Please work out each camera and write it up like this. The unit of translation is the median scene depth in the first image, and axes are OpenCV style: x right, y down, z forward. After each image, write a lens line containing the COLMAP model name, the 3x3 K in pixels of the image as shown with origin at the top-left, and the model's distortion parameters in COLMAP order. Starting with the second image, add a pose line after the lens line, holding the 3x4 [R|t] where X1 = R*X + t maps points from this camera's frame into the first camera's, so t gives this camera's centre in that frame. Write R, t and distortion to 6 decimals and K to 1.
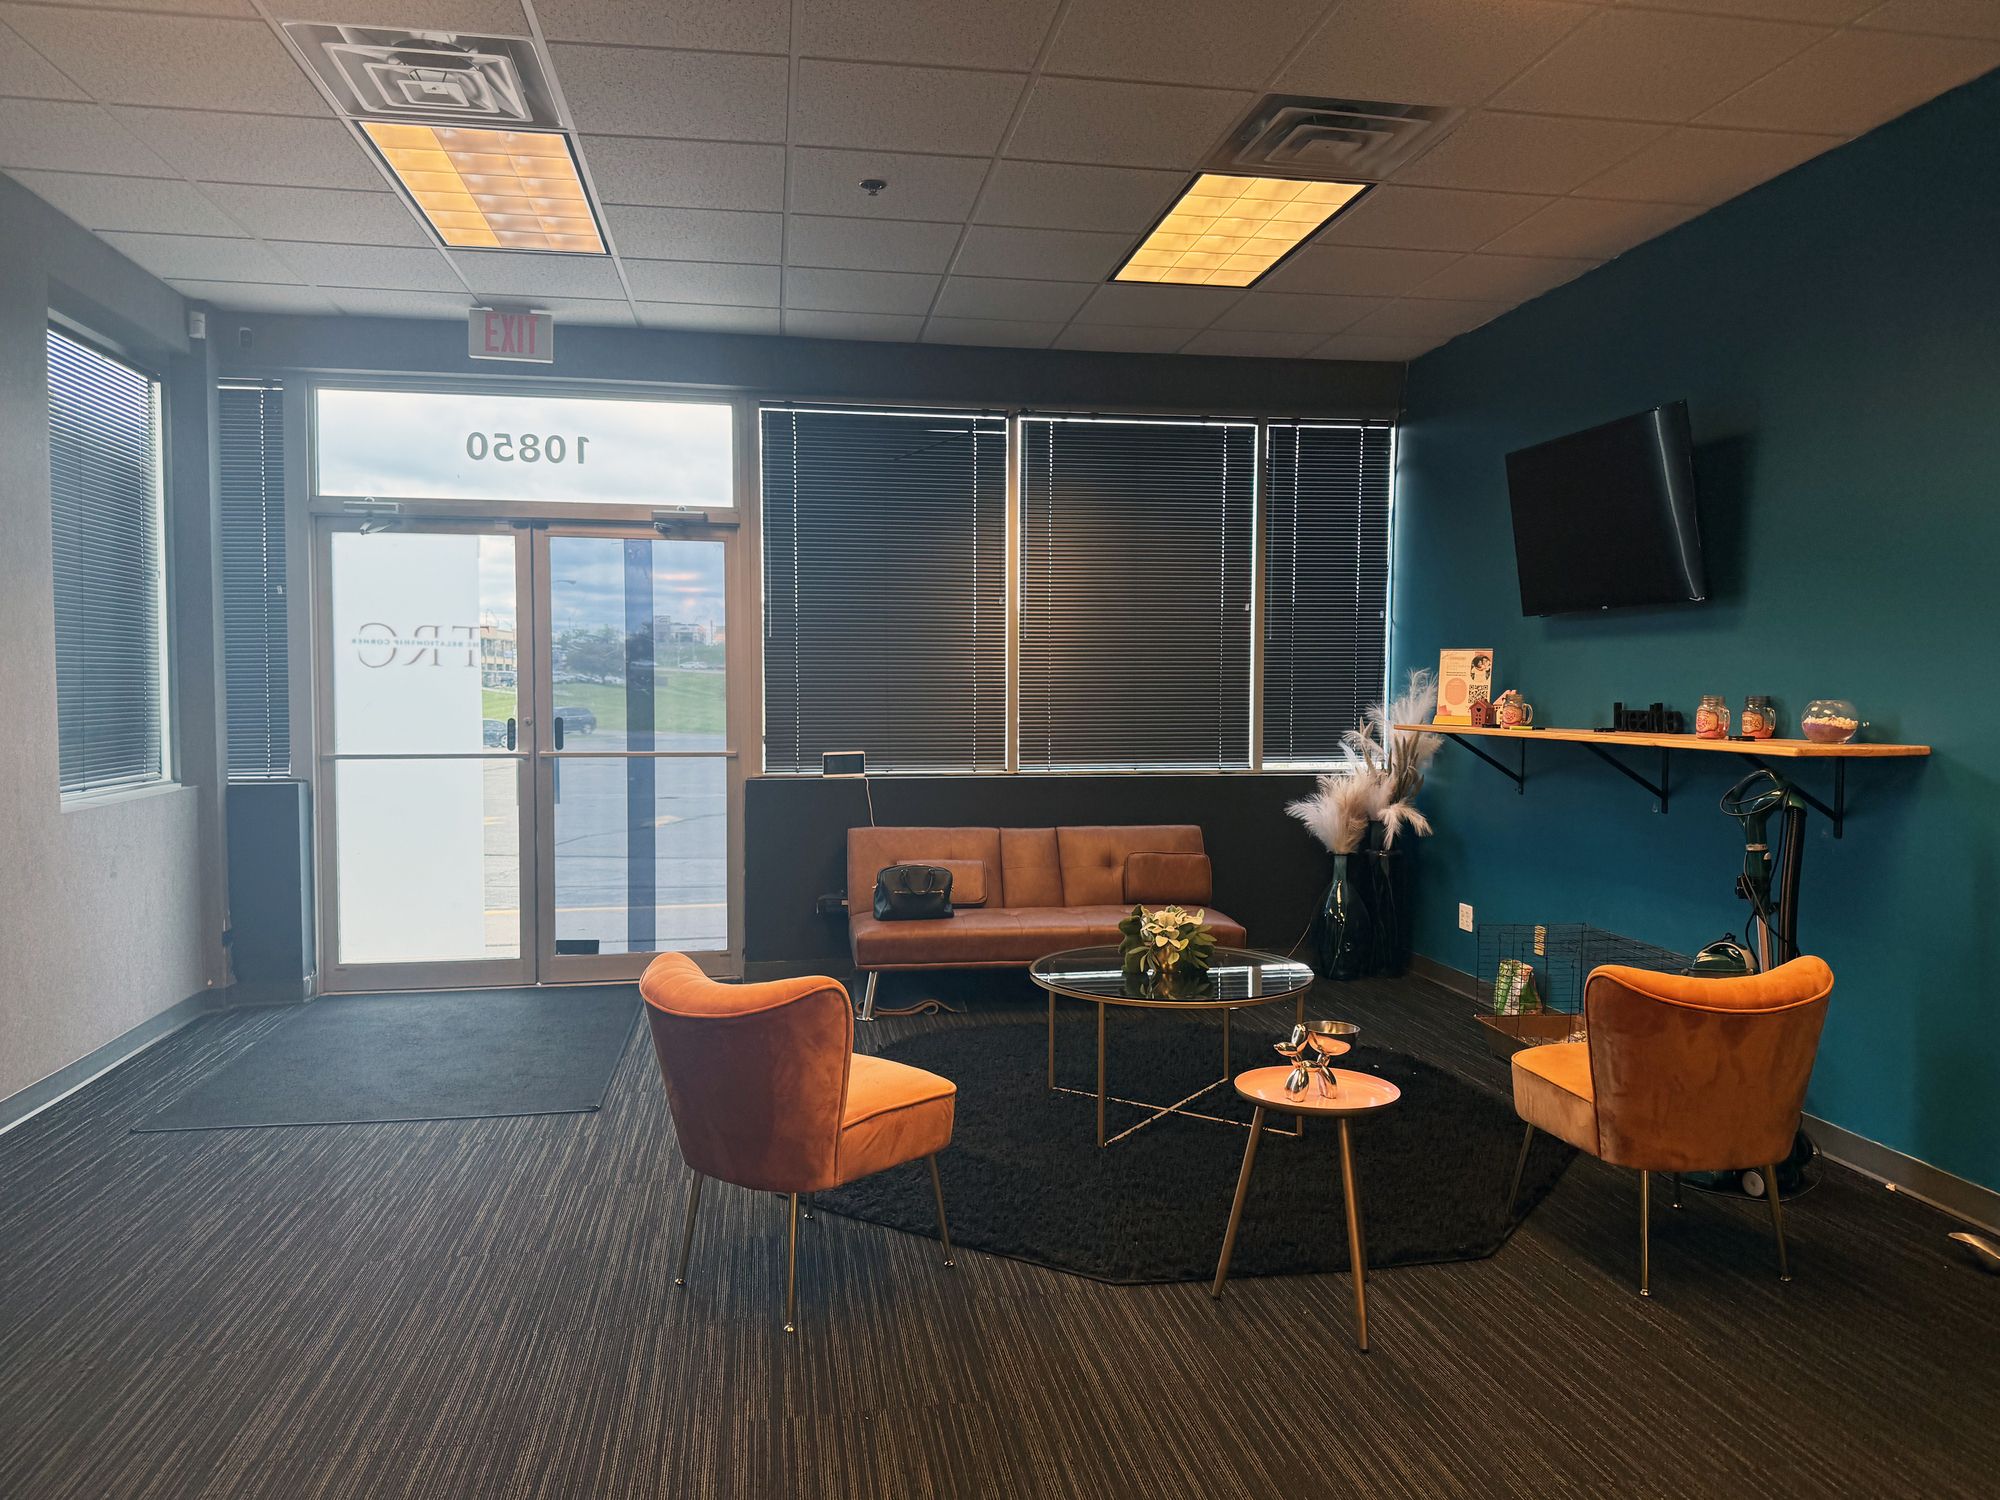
lens RADIAL K [[1396.9, 0, 1001.2], [0, 1396.9, 751.0], [0, 0, 1]] dist [-0.000258, -0.000184]
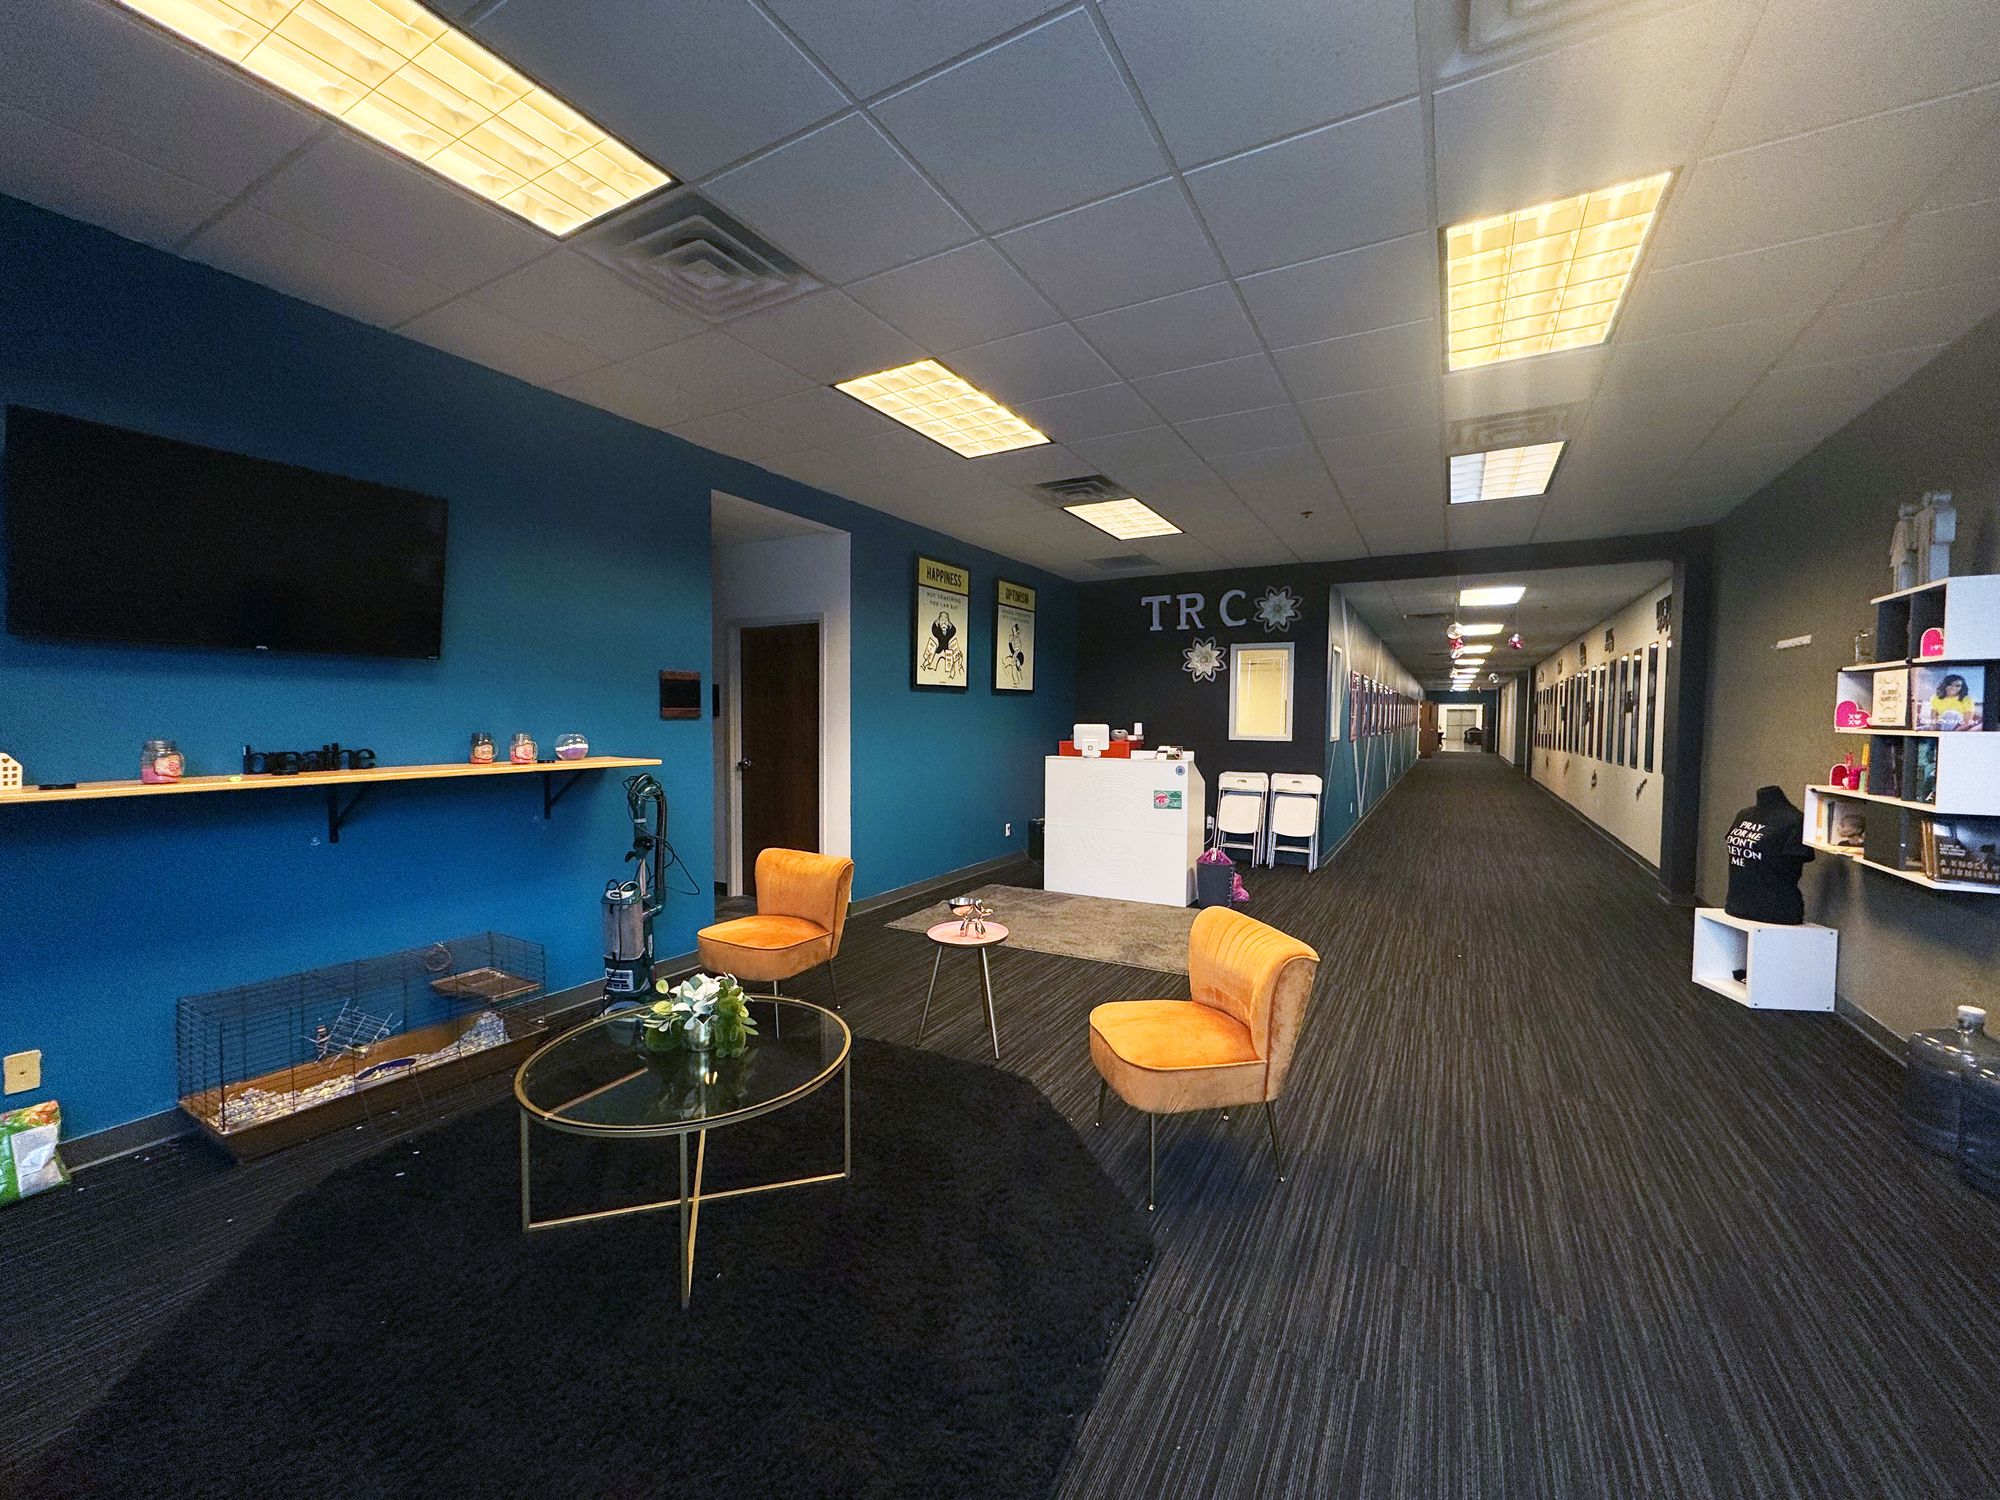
lens RADIAL K [[813.0, 0, 1004.8], [0, 813.0, 746.6], [0, 0, 1]] dist [0.003643, 0.000040]
pose [[-0.780103, -0.030758, 0.624894, -0.407761], [0.023985, 0.996586, 0.078995, -0.085477], [-0.625191, 0.076612, -0.776702, 1.426021]]
